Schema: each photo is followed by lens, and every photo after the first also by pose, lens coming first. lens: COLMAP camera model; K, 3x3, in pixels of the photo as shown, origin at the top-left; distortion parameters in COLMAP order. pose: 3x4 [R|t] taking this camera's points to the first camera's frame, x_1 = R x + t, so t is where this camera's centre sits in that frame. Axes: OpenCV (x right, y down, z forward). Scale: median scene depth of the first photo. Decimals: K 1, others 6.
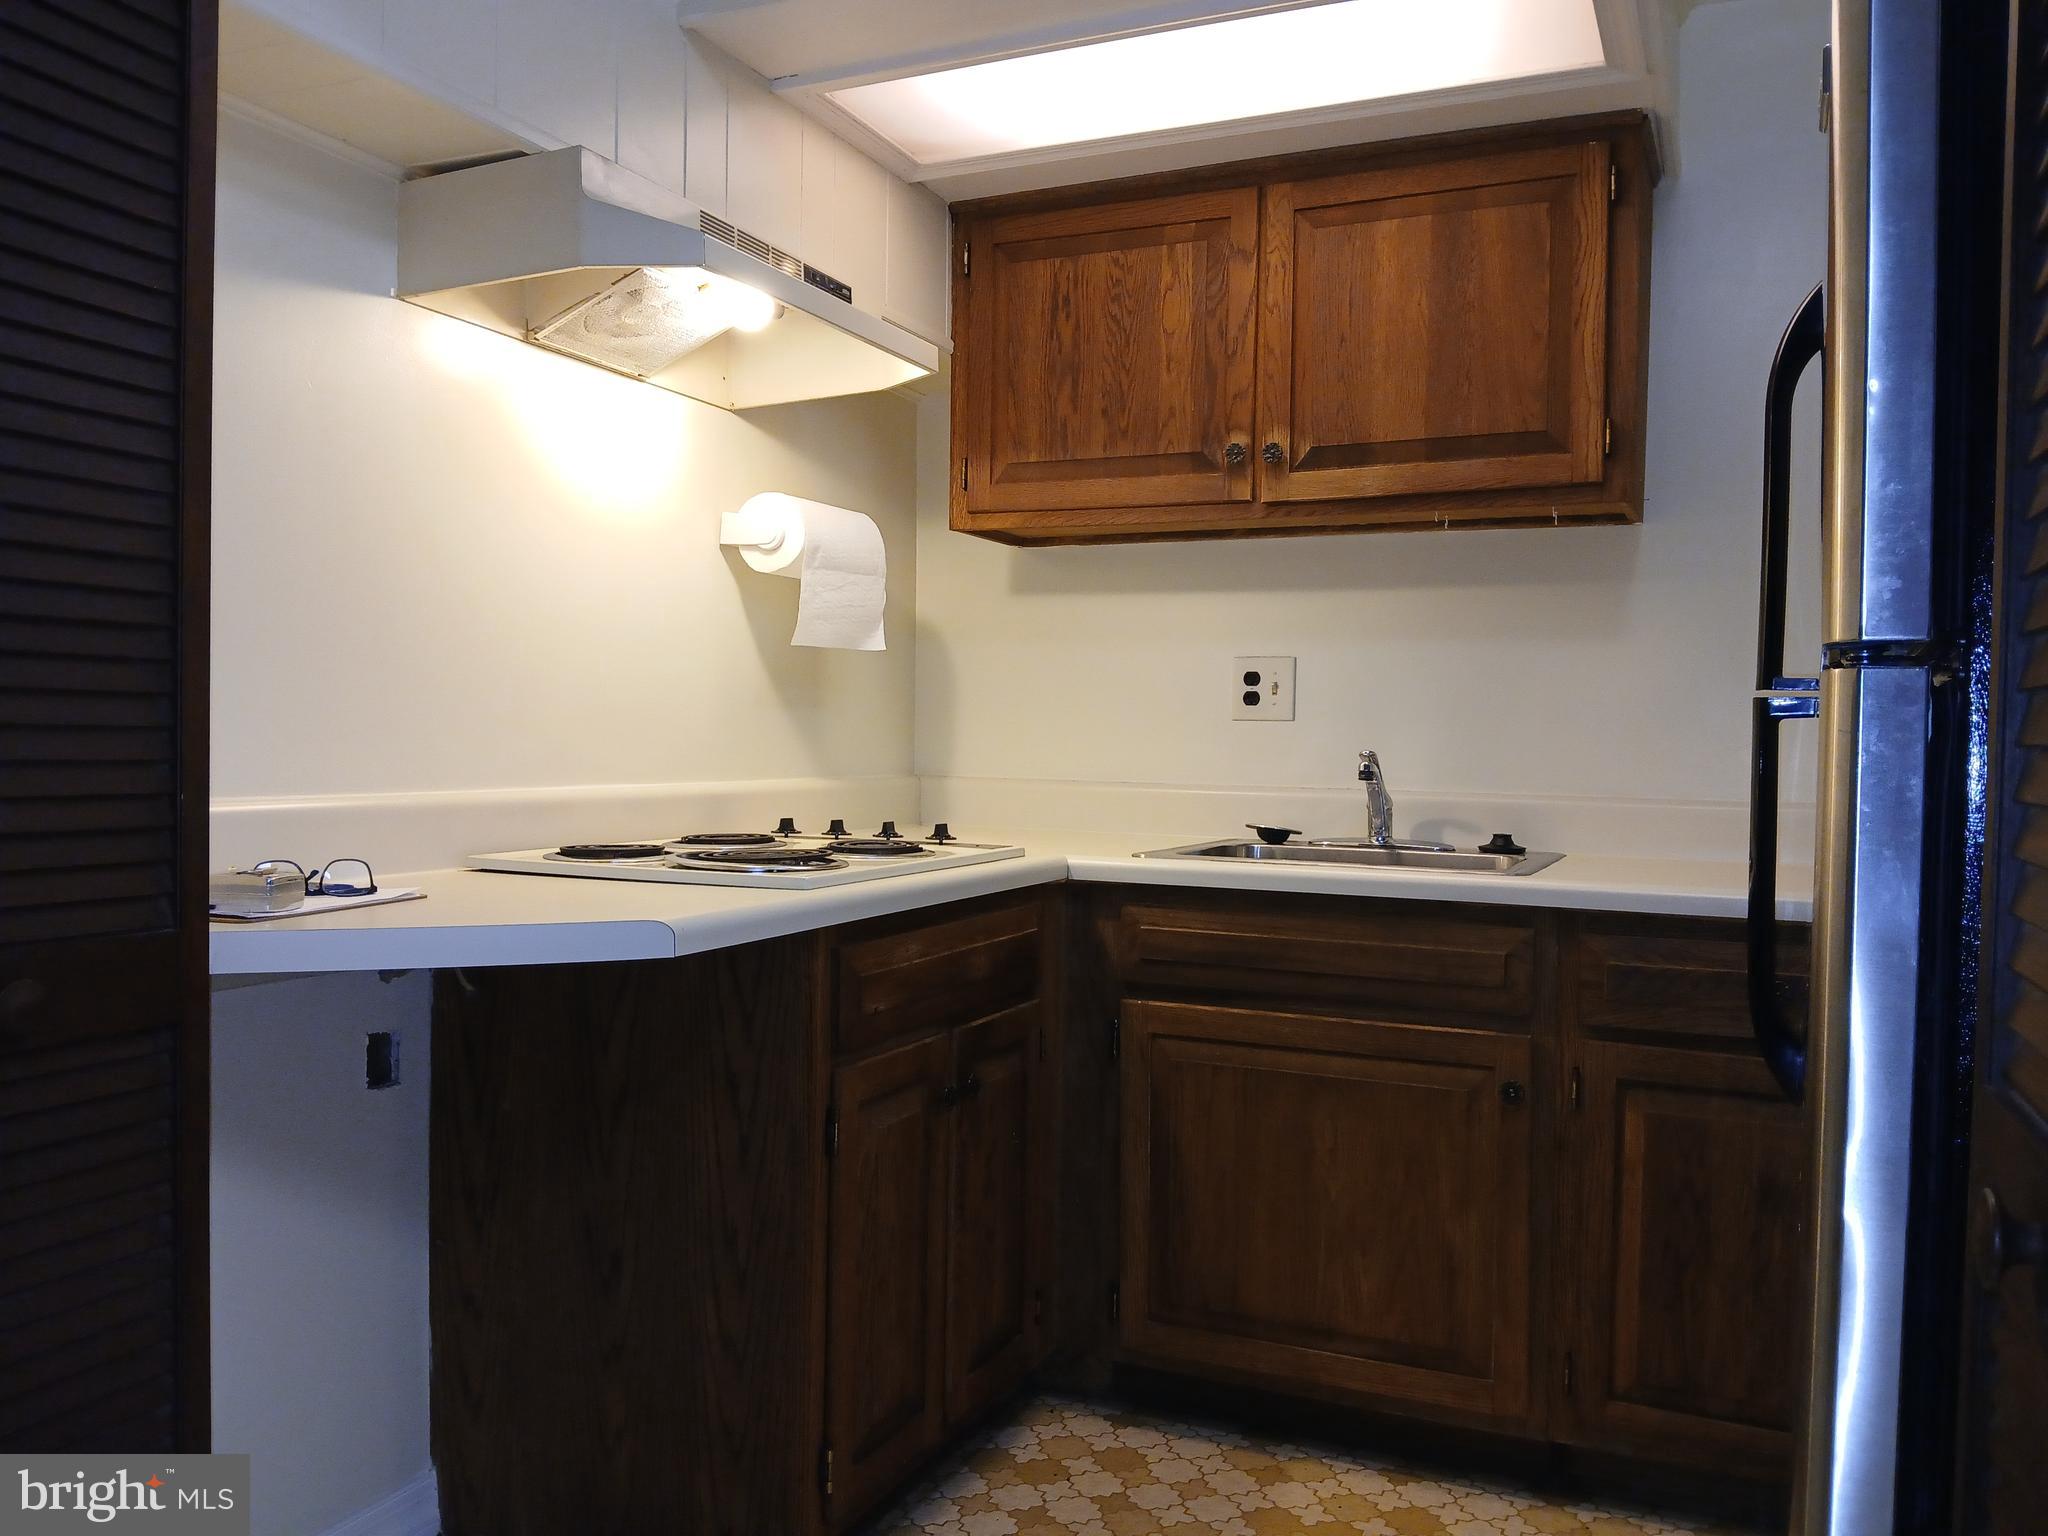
lens RADIAL K [[1602.9, 0, 1028.7], [0, 1602.9, 764.6], [0, 0, 1]] dist [0.052398, -0.101295]
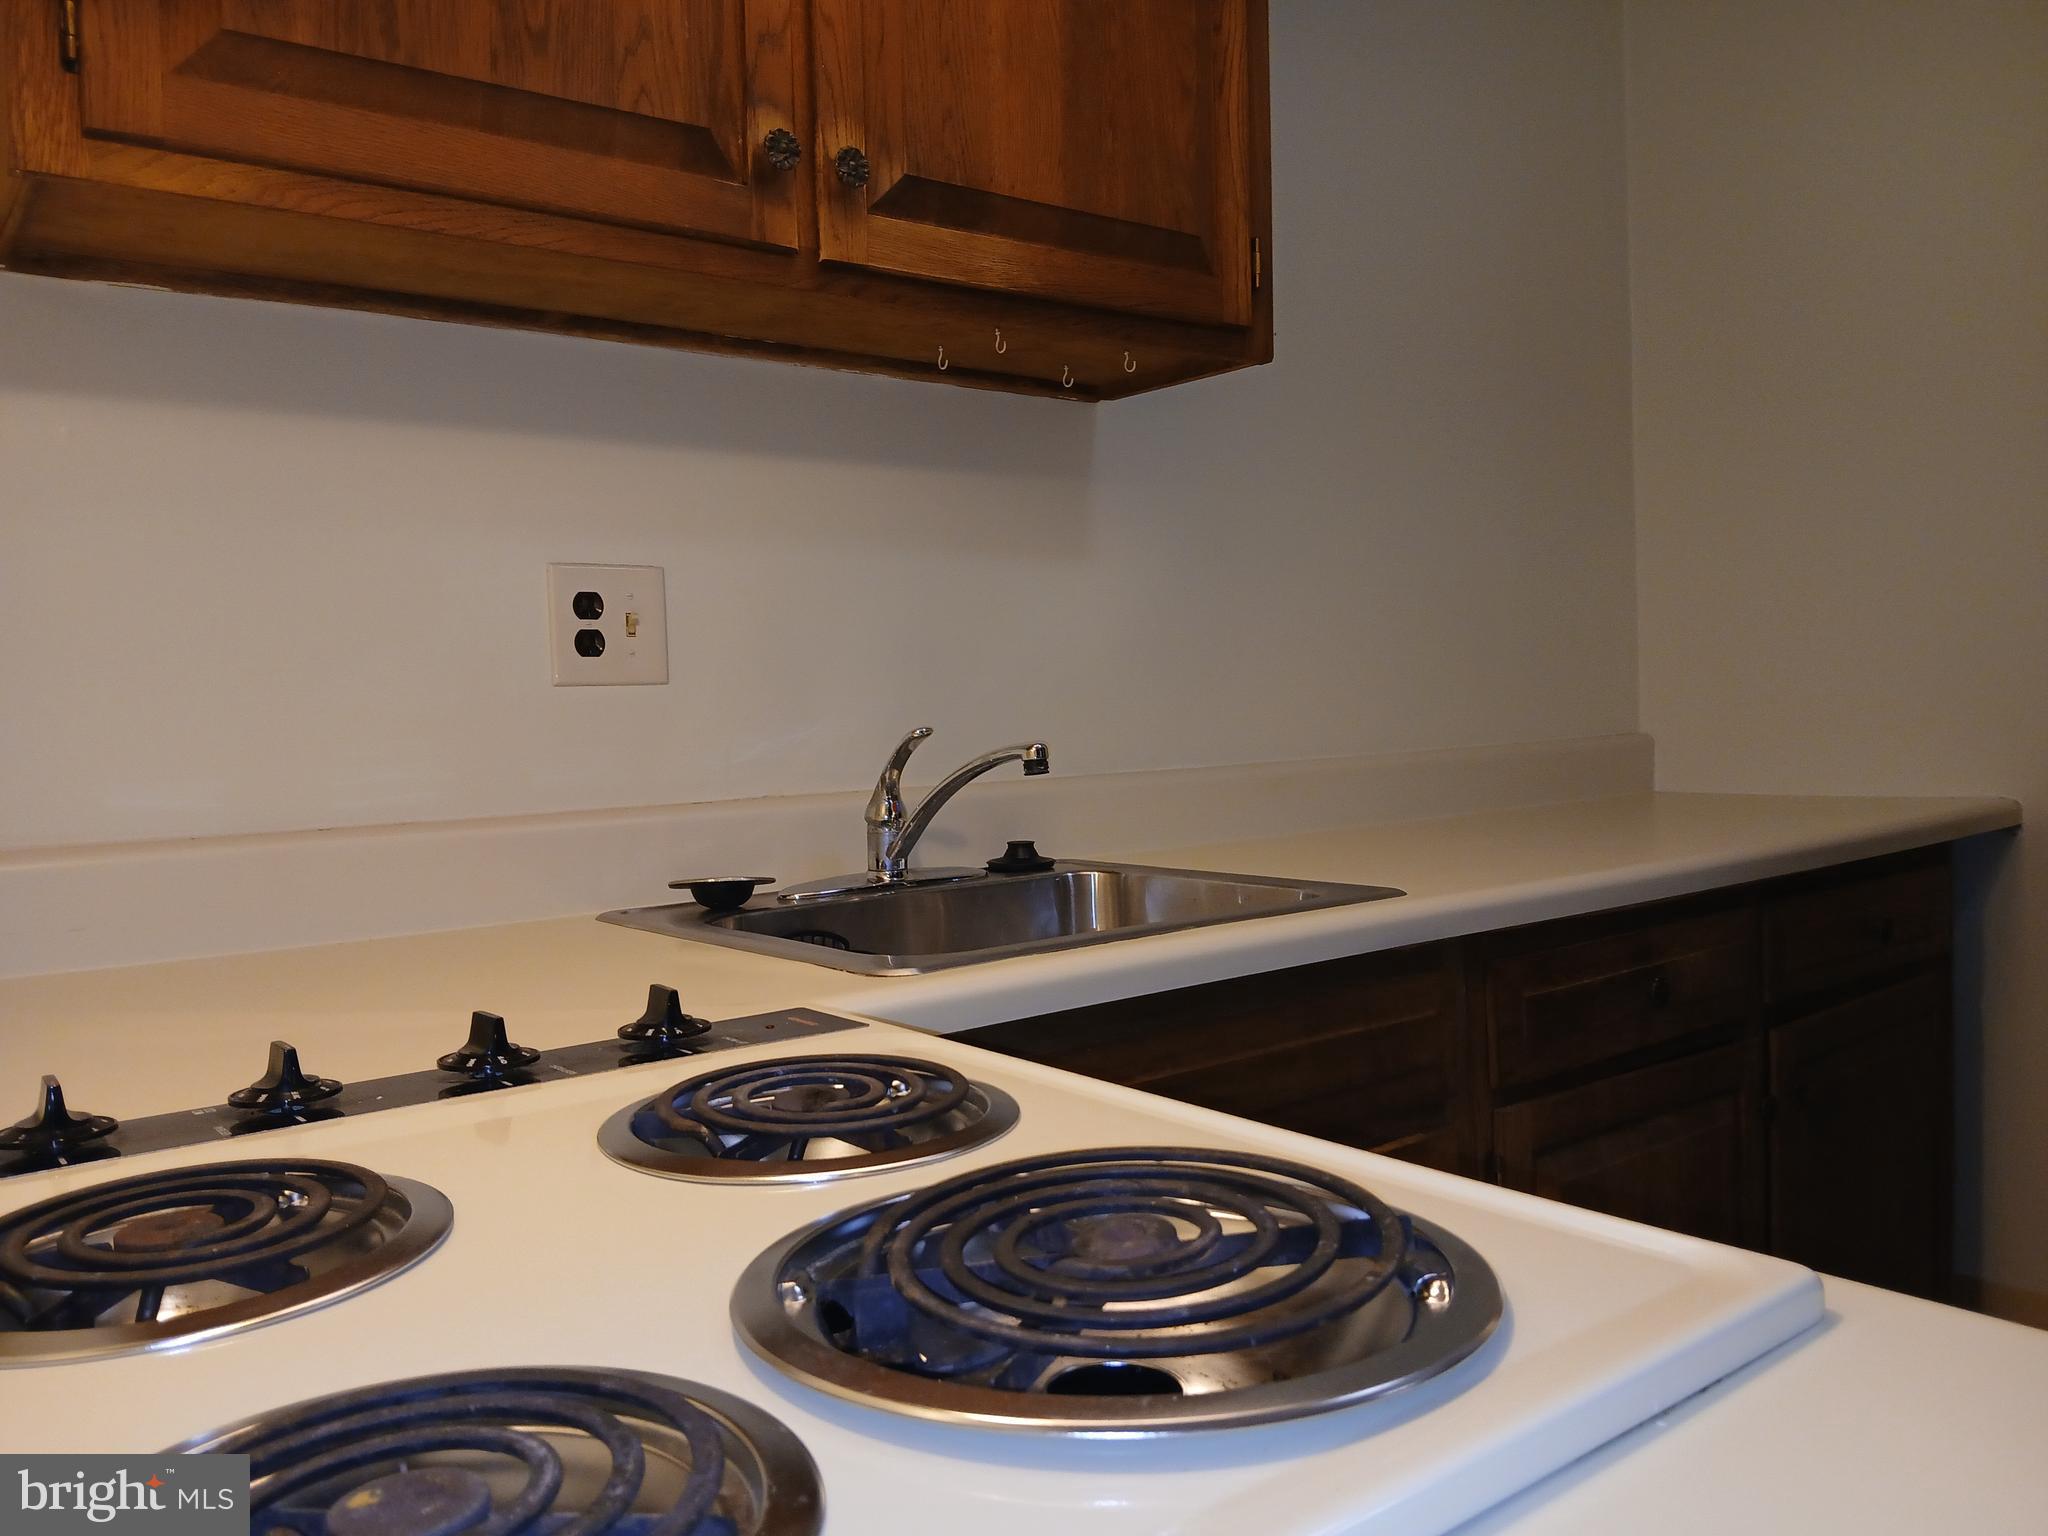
lens RADIAL K [[1602.9, 0, 1086.6], [0, 1602.9, 782.7], [0, 0, 1]] dist [0.052398, -0.101295]
pose [[0.451580, -0.076929, 0.888908, -0.318215], [0.051568, 0.996861, 0.060074, -0.022531], [-0.890739, 0.018711, 0.454129, 0.742302]]
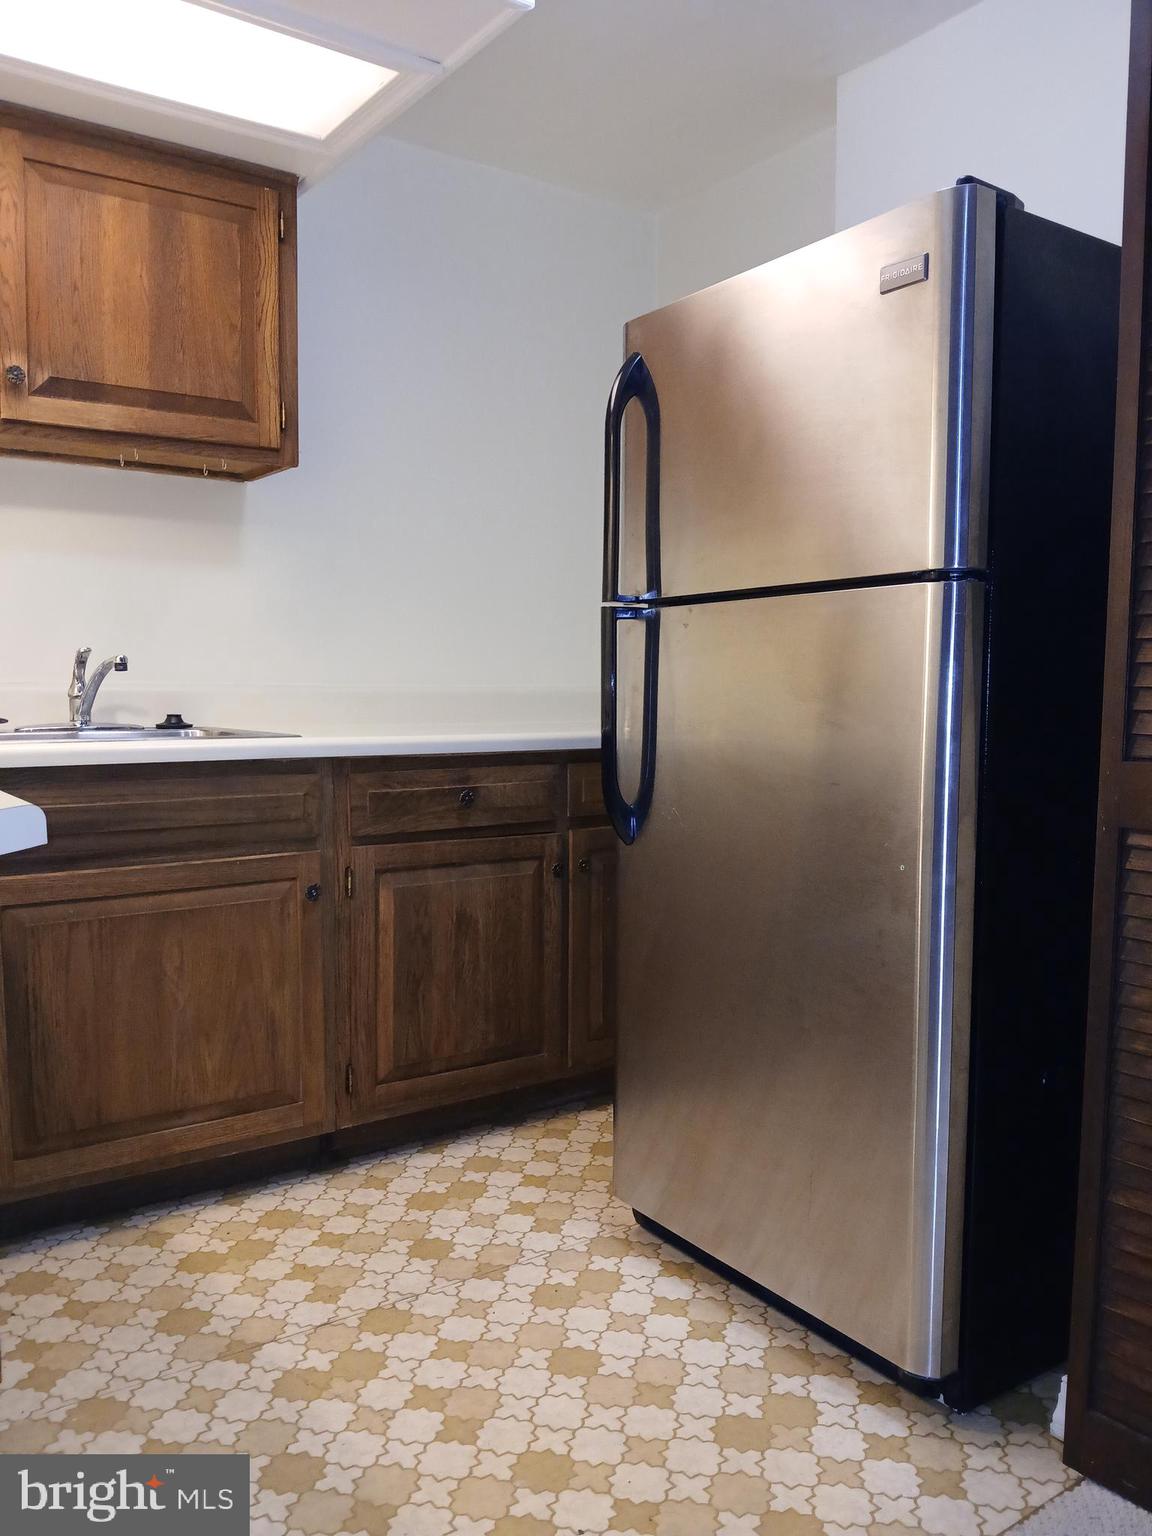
lens RADIAL K [[1202.2, 0, 585.2], [0, 1202.2, 780.3], [0, 0, 1]] dist [0.052398, -0.101295]
pose [[0.511463, -0.085056, 0.855085, -0.408695], [0.017107, 0.995900, 0.088830, 0.017427], [-0.859135, -0.030806, 0.510821, 0.244769]]
